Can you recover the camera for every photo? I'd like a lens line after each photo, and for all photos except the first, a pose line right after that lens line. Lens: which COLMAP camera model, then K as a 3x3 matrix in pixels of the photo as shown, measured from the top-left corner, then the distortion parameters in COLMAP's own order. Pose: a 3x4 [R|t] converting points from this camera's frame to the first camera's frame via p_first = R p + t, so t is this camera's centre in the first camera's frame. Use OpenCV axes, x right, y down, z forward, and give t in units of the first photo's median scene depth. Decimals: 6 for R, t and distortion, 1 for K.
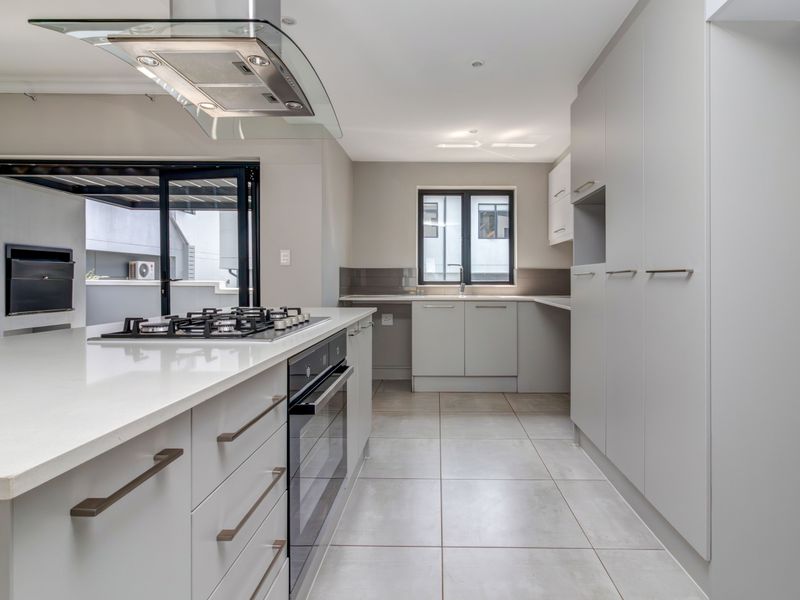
lens RADIAL K [[443.6, 0, 425.5], [0, 443.6, 297.4], [0, 0, 1]] dist [-0.003246, -0.000643]
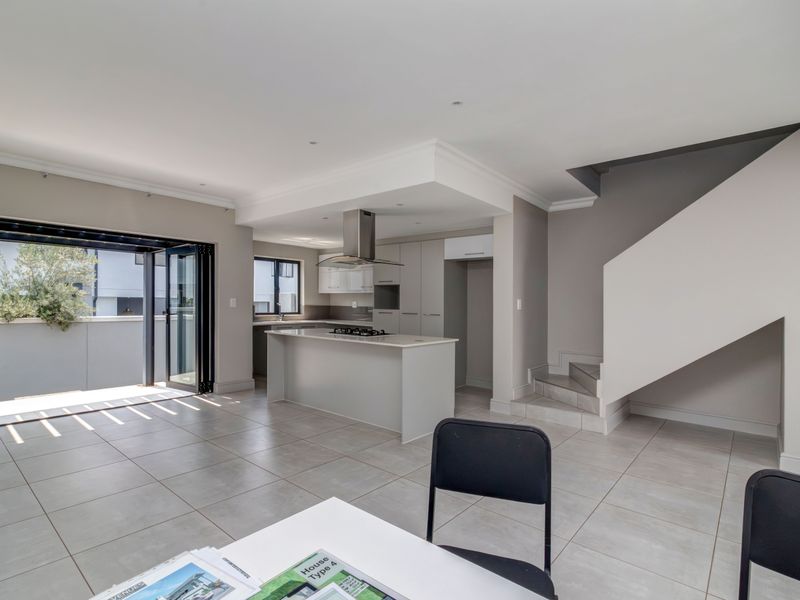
lens RADIAL K [[407.6, 0, 411.1], [0, 407.6, 292.9], [0, 0, 1]] dist [0.002950, 0.000863]
pose [[0.639972, 0.026667, 0.767935, -0.803002], [0.019872, 0.998489, -0.051233, -0.022552], [-0.768141, 0.048048, 0.638475, -0.403184]]
